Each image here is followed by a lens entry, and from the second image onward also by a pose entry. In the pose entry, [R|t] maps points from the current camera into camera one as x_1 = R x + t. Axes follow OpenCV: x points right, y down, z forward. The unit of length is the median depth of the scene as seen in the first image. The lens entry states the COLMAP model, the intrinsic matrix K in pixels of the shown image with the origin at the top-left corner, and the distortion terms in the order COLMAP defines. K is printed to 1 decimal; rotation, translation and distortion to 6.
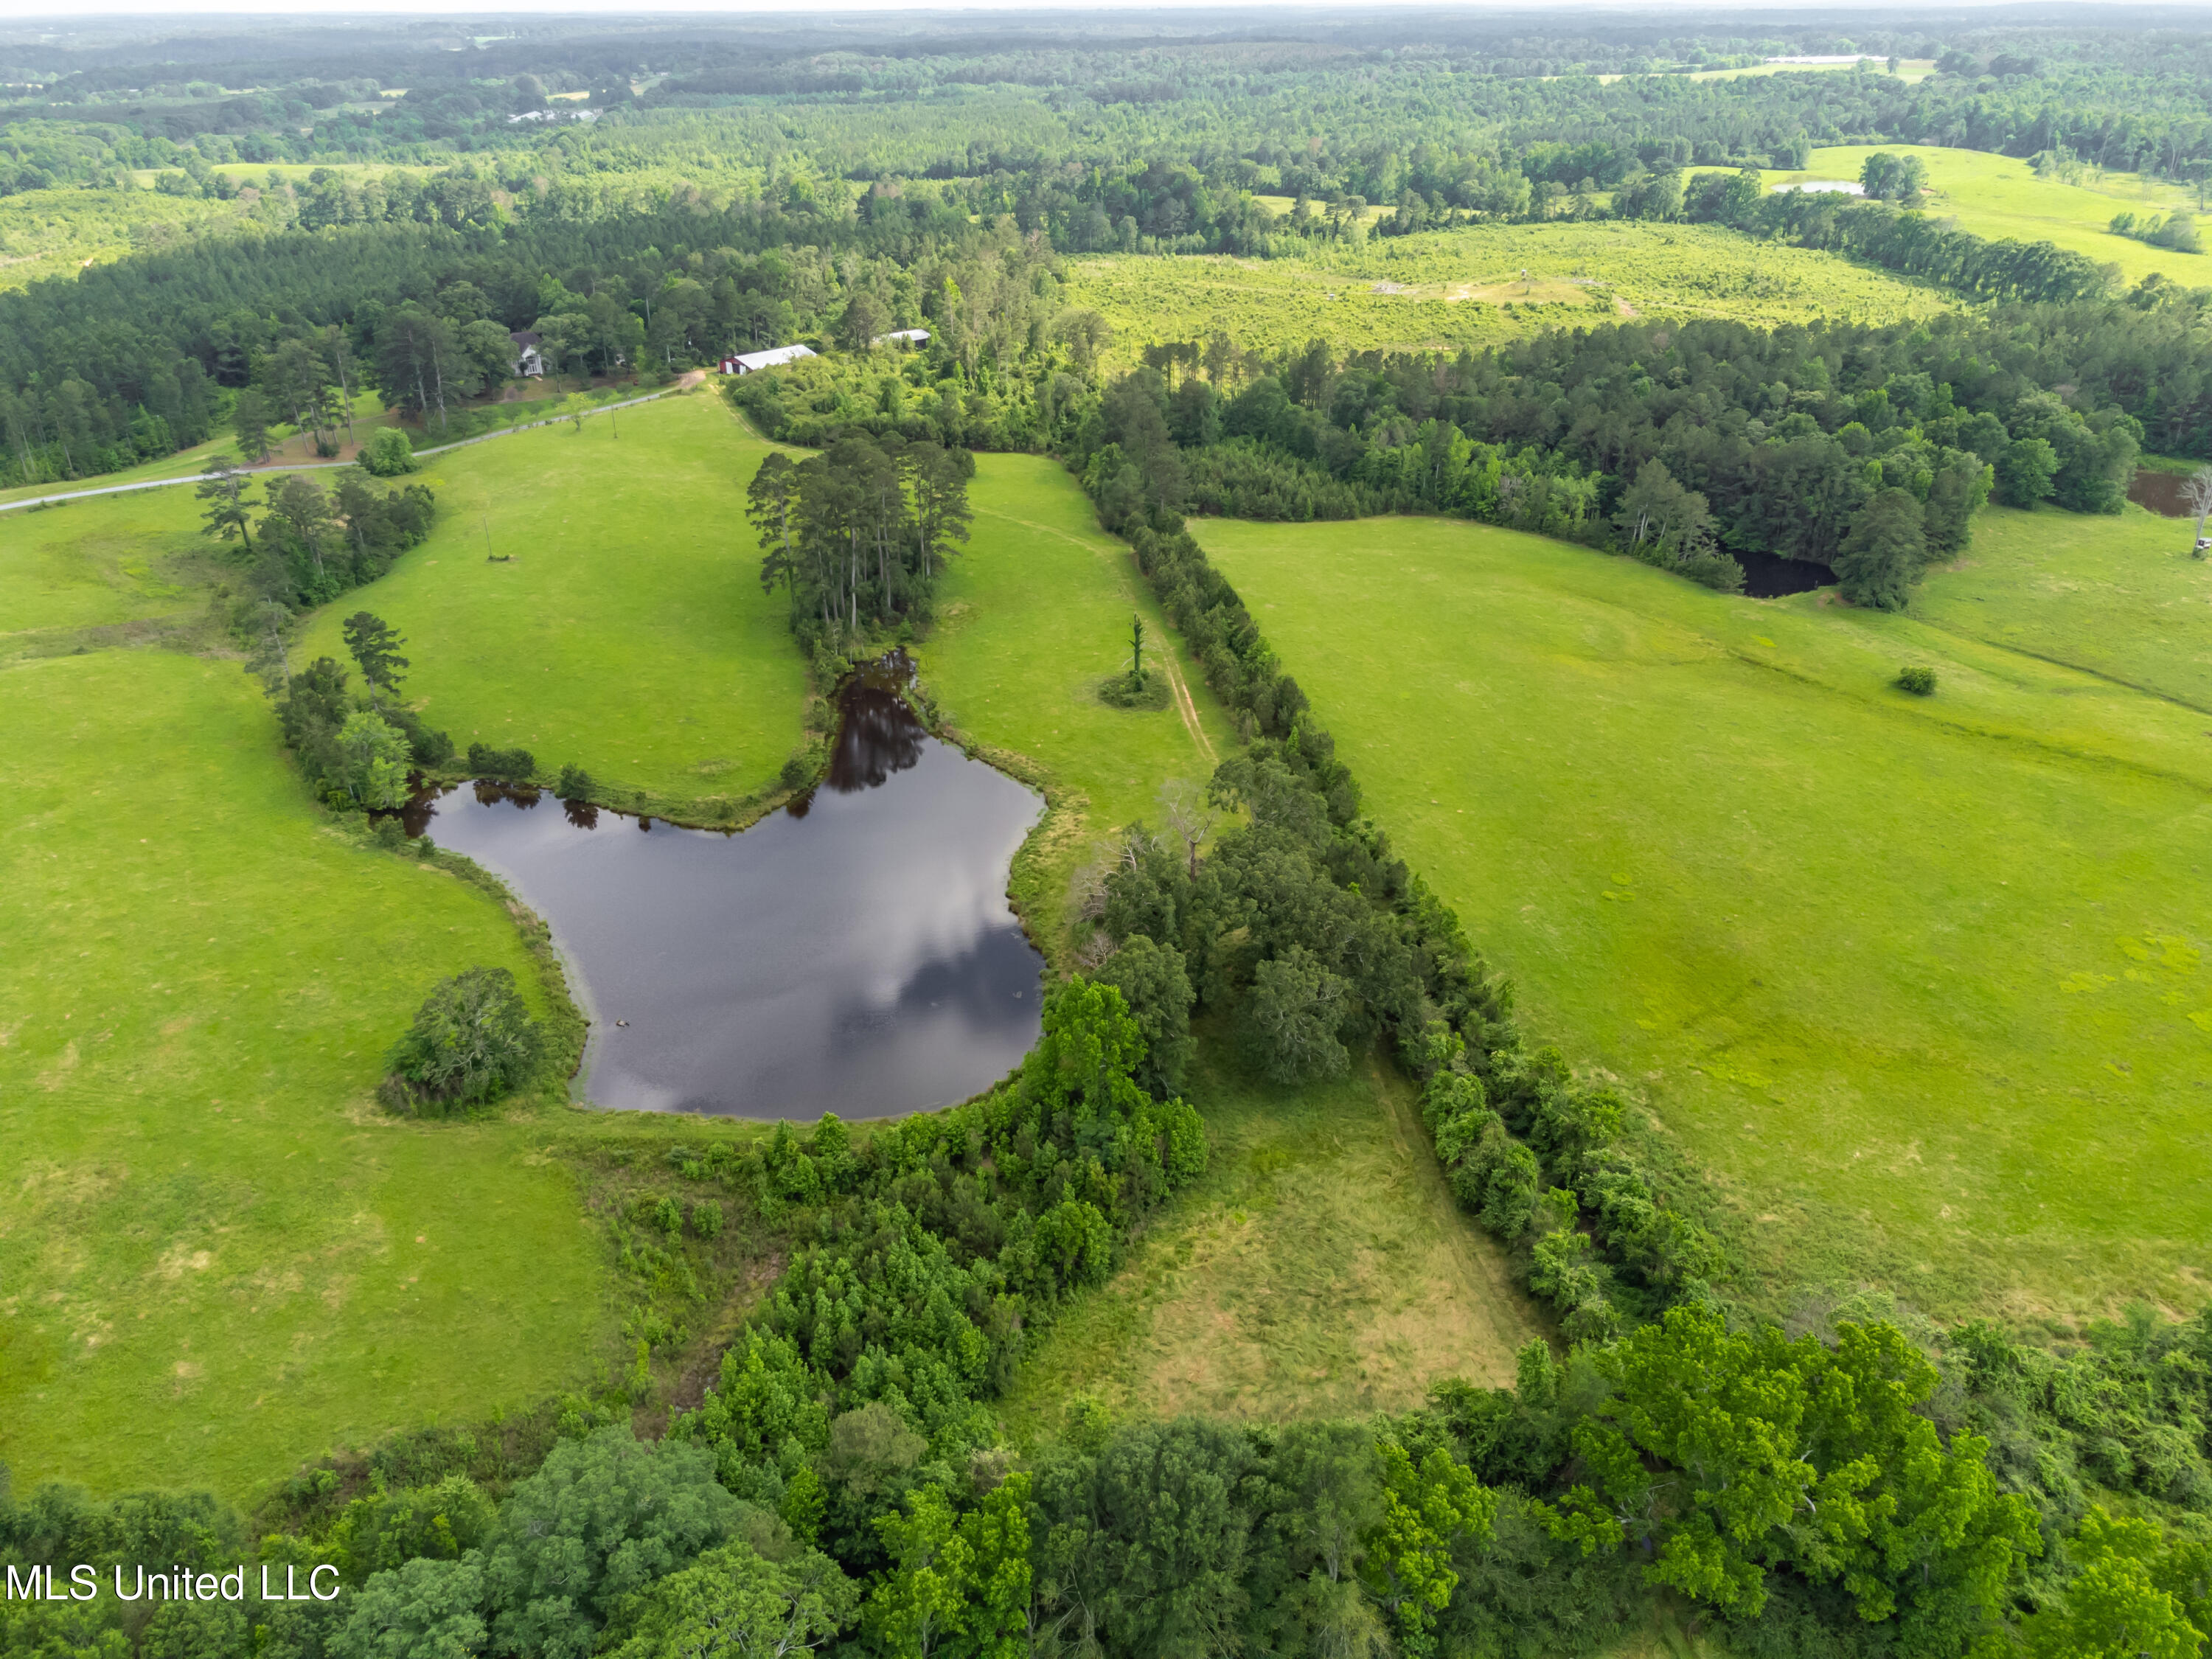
lens RADIAL K [[1664.9, 0, 1089.9], [0, 1664.9, 808.2], [0, 0, 1]] dist [-0.004439, 0.031943]
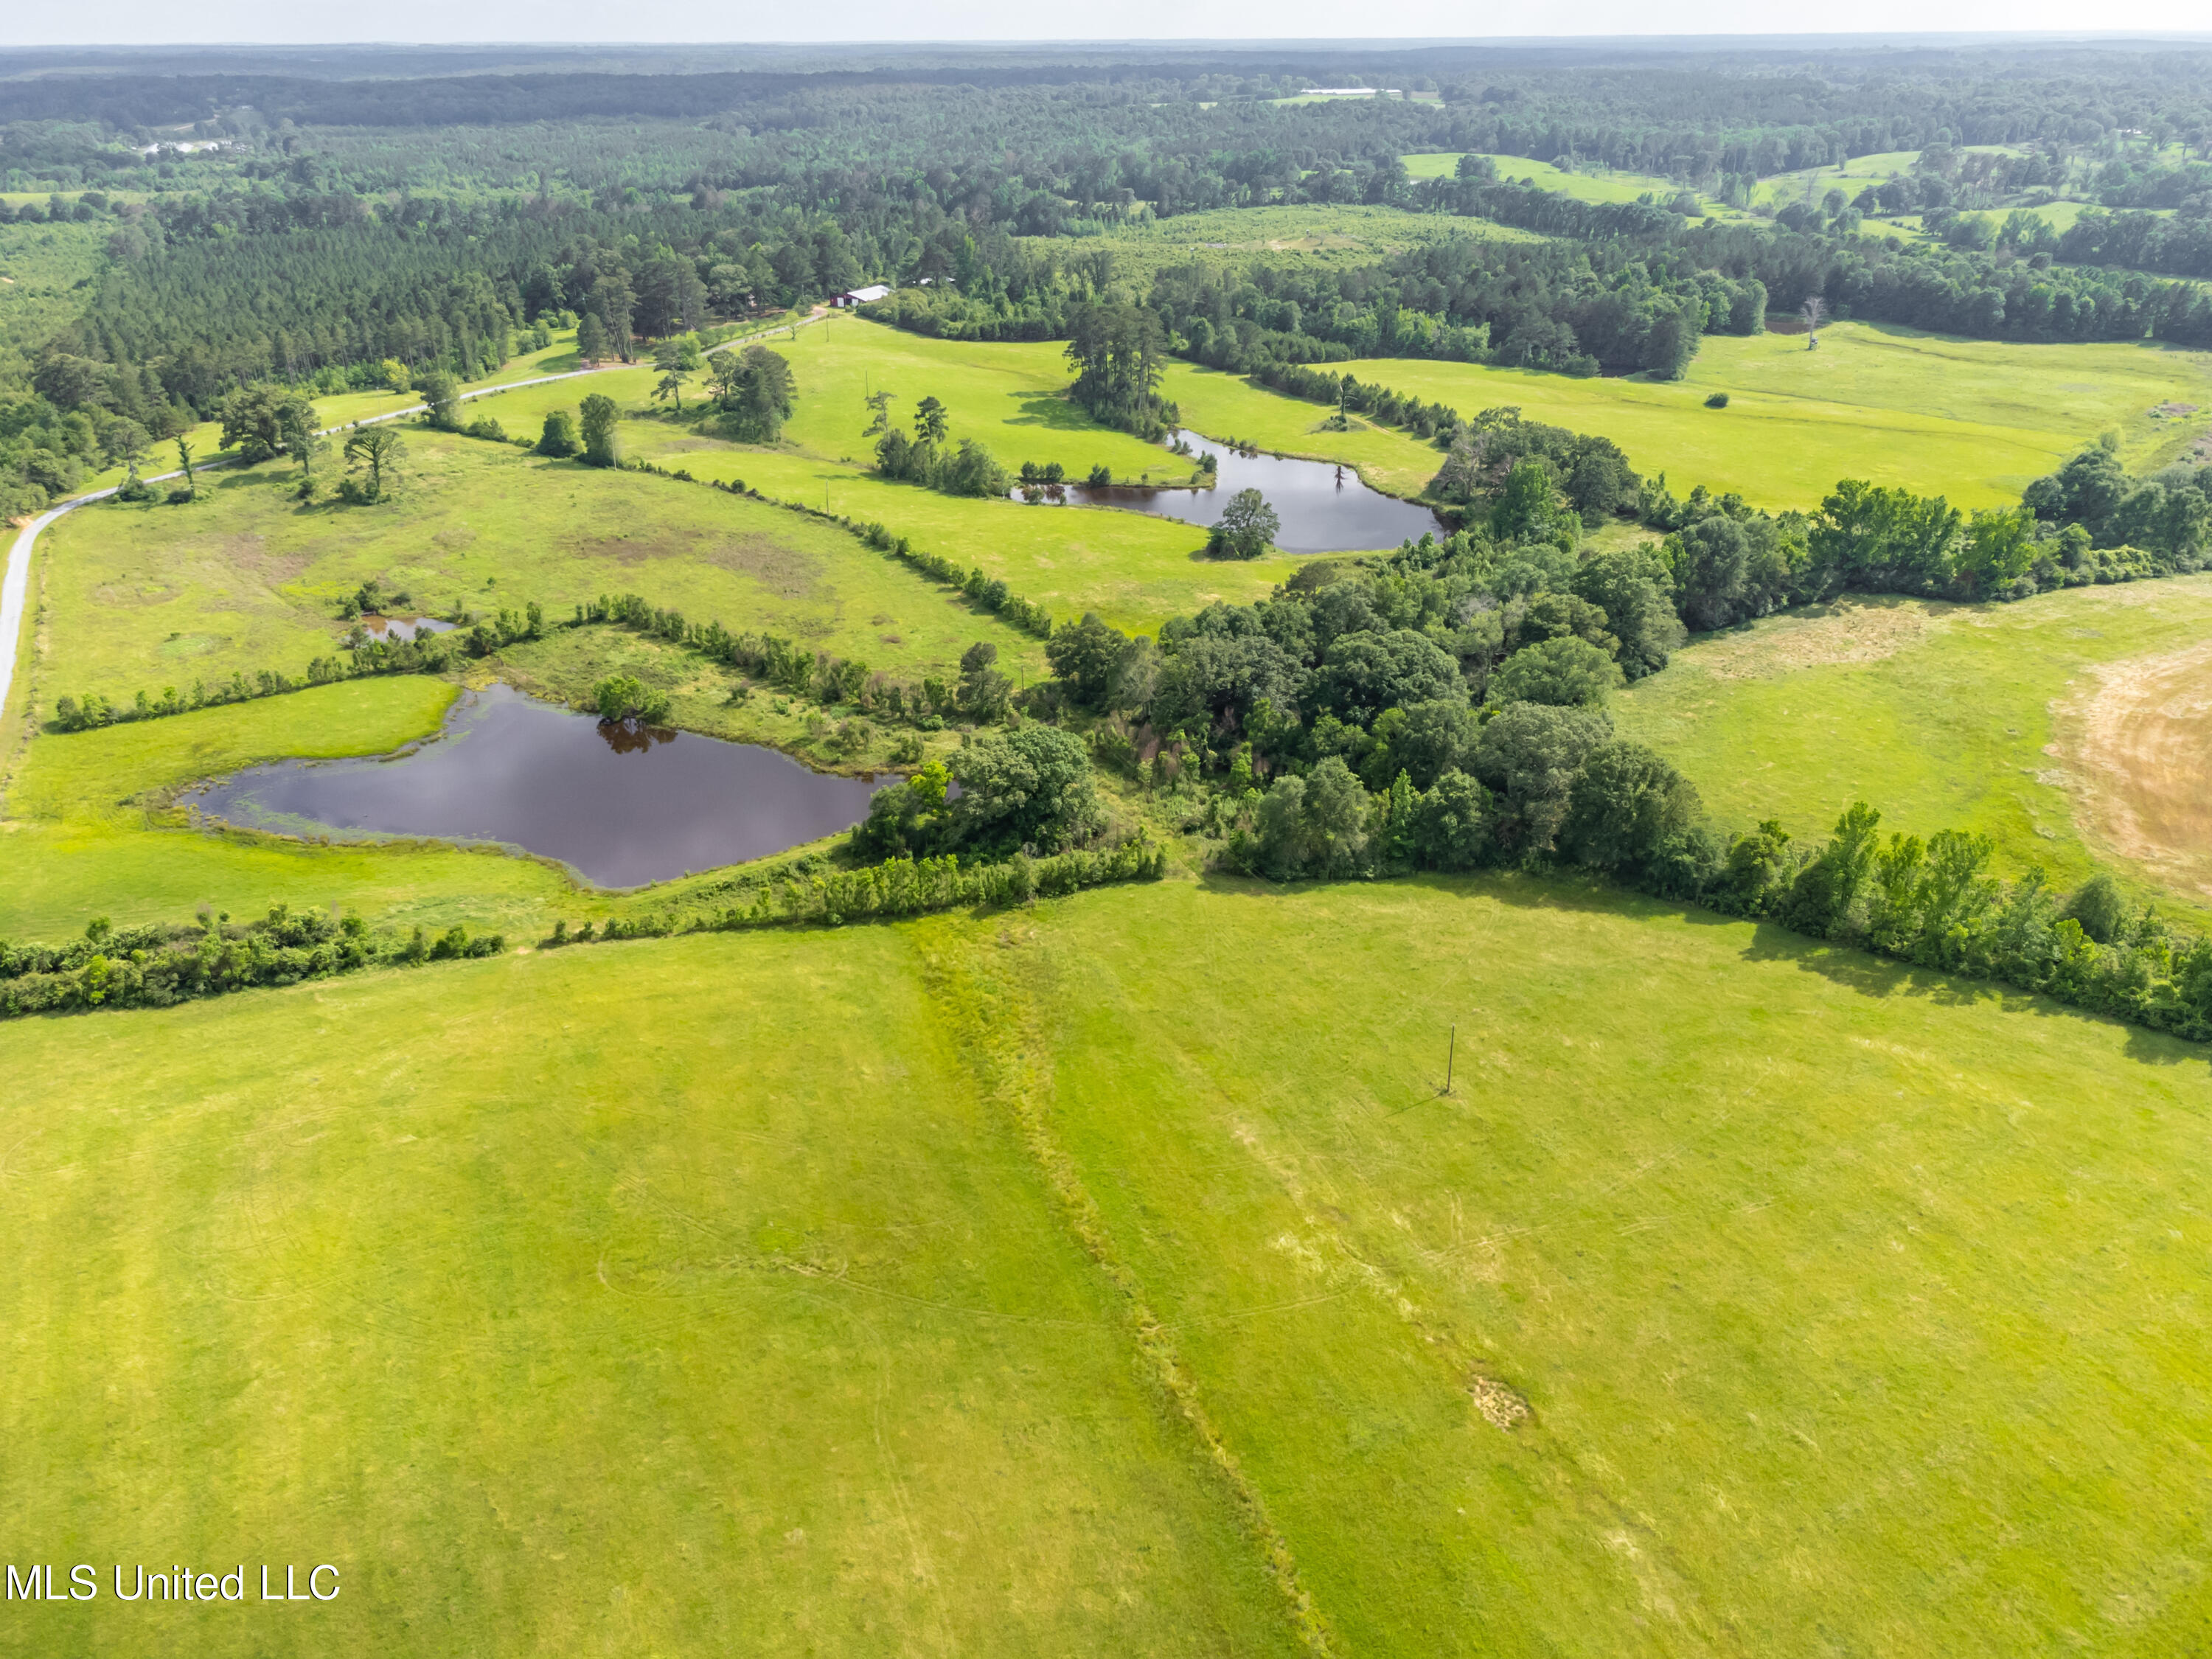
lens RADIAL K [[1664.9, 0, 1092.3], [0, 1664.9, 822.1], [0, 0, 1]] dist [-0.004439, 0.031943]
pose [[0.957285, -0.119207, 0.263428, -0.316885], [0.122432, 0.992468, 0.004202, 0.131392], [-0.261945, 0.028229, 0.964670, -0.263872]]
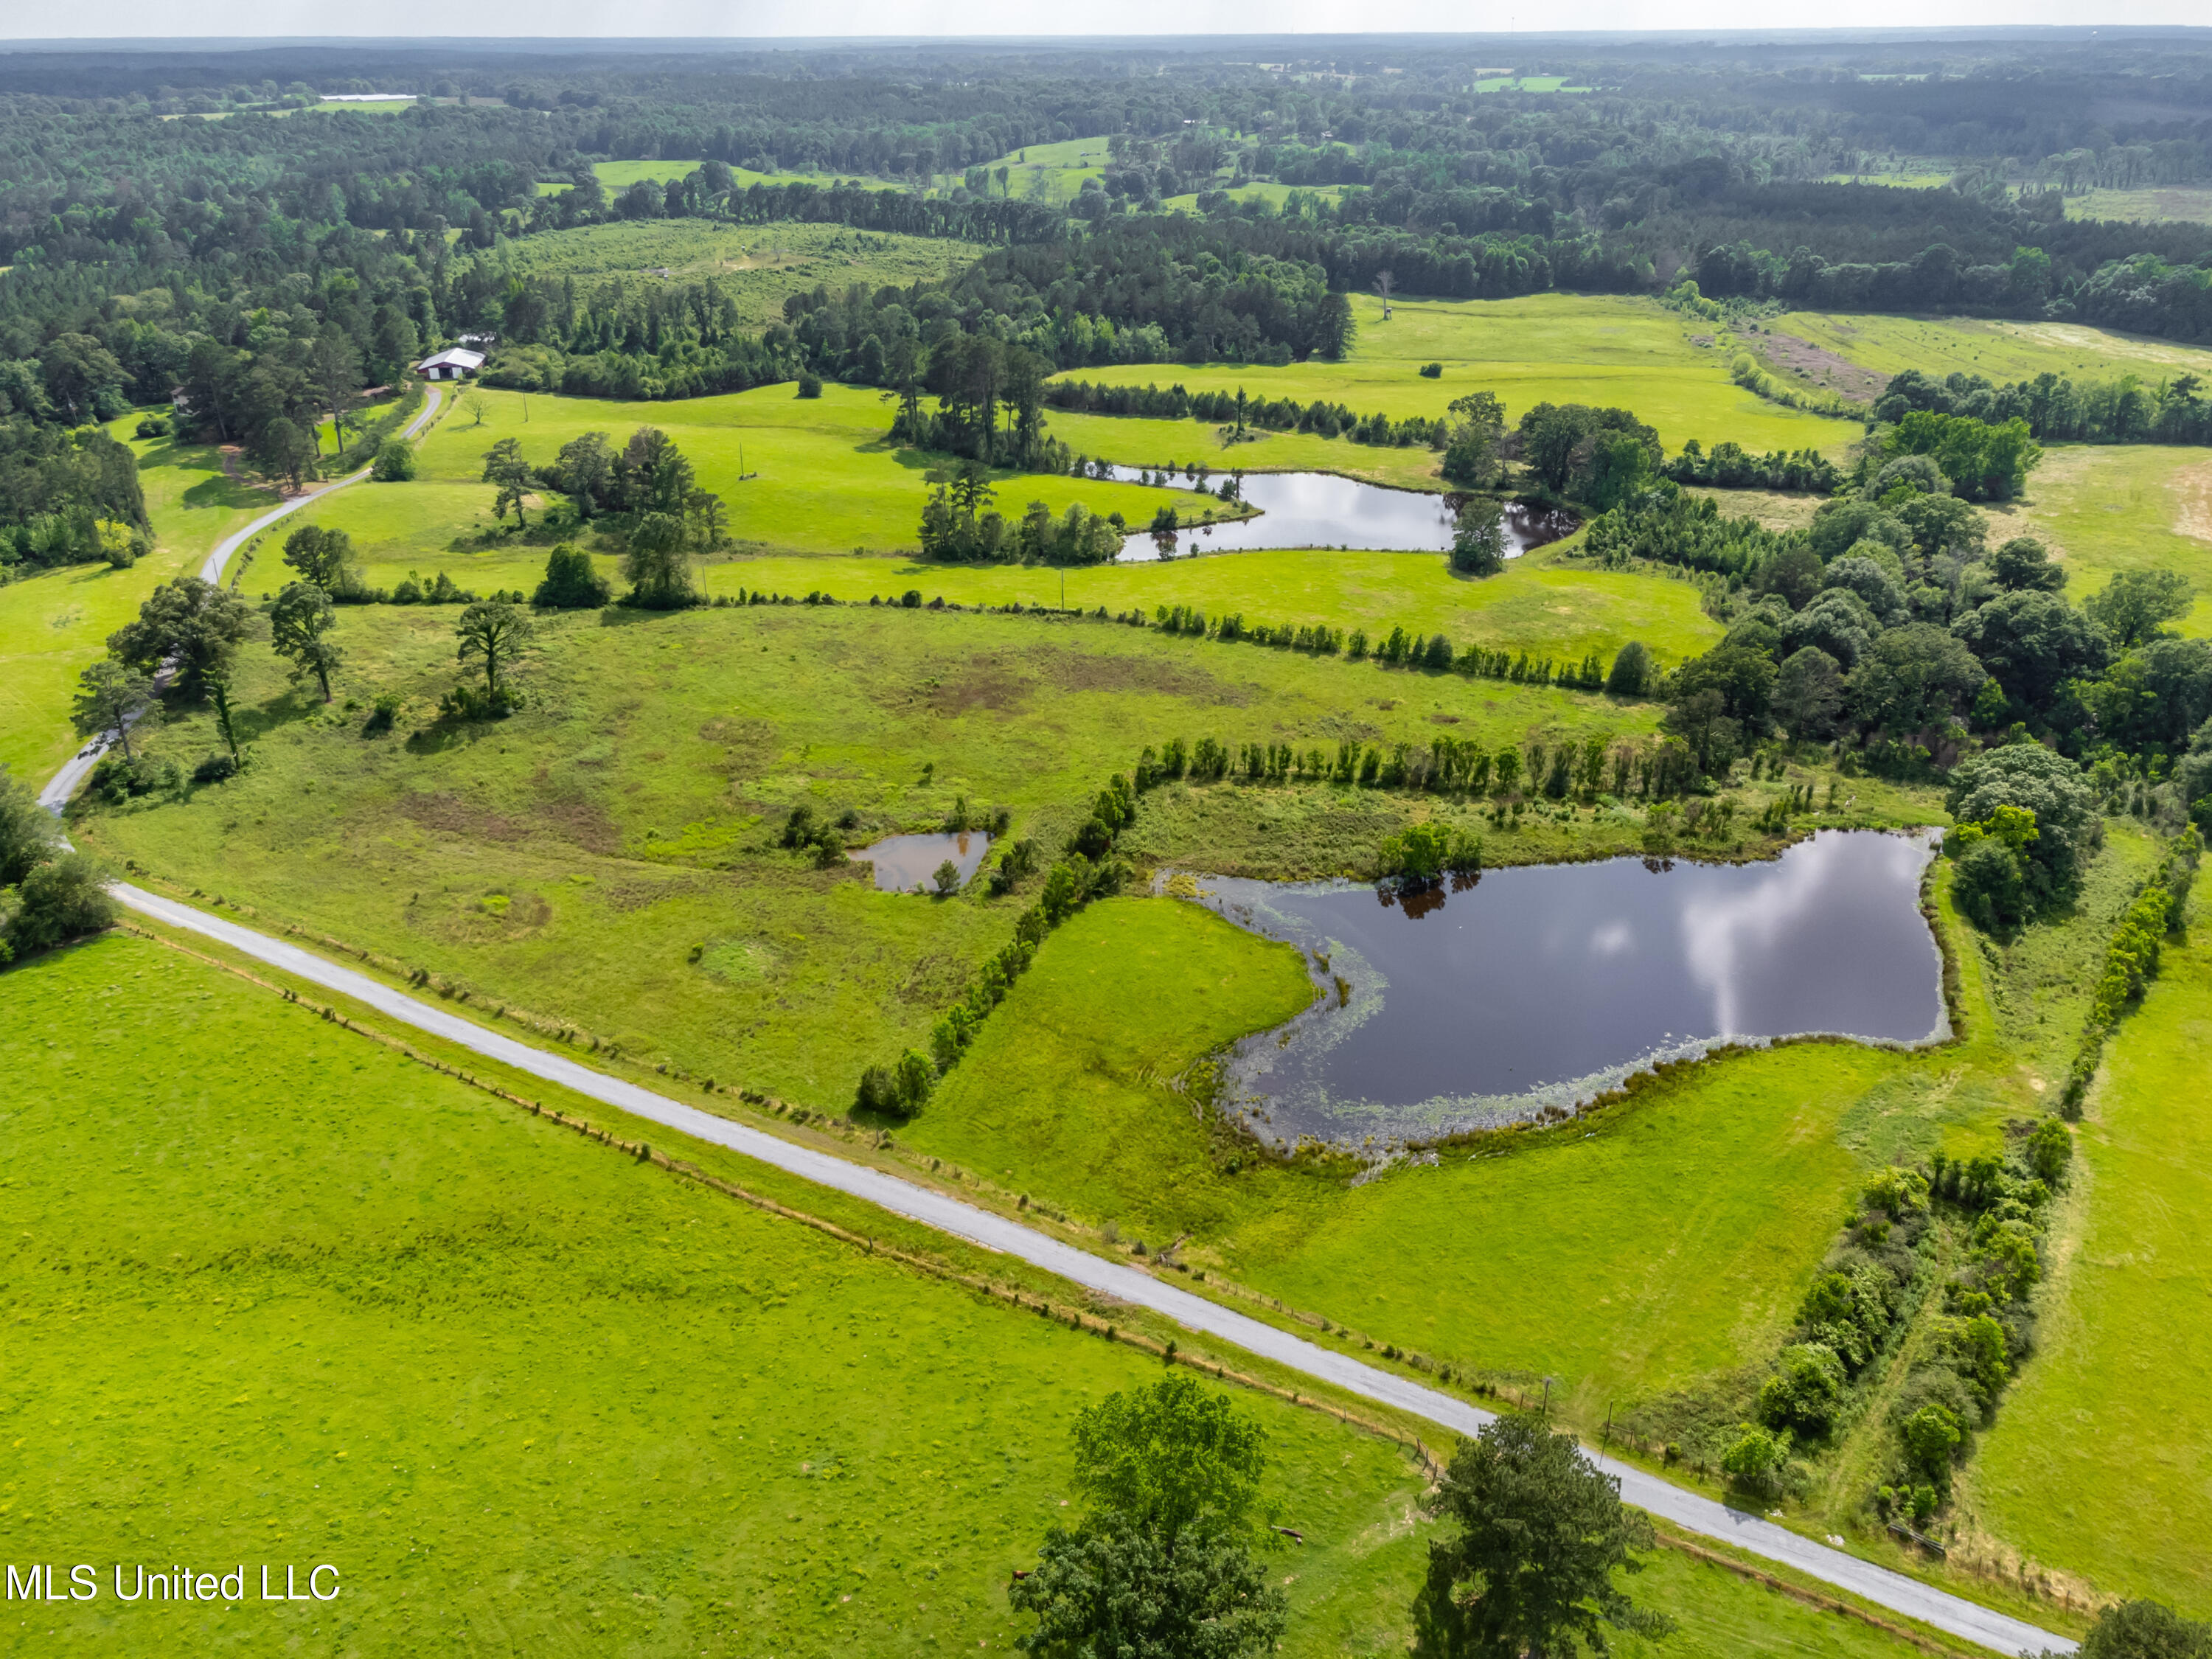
lens RADIAL K [[1664.9, 0, 1093.5], [0, 1664.9, 838.2], [0, 0, 1]] dist [-0.004439, 0.031943]
pose [[0.604994, -0.342163, 0.718962, -0.619534], [0.347495, 0.925891, 0.148232, 0.003473], [-0.716401, 0.160156, 0.679058, 0.003417]]
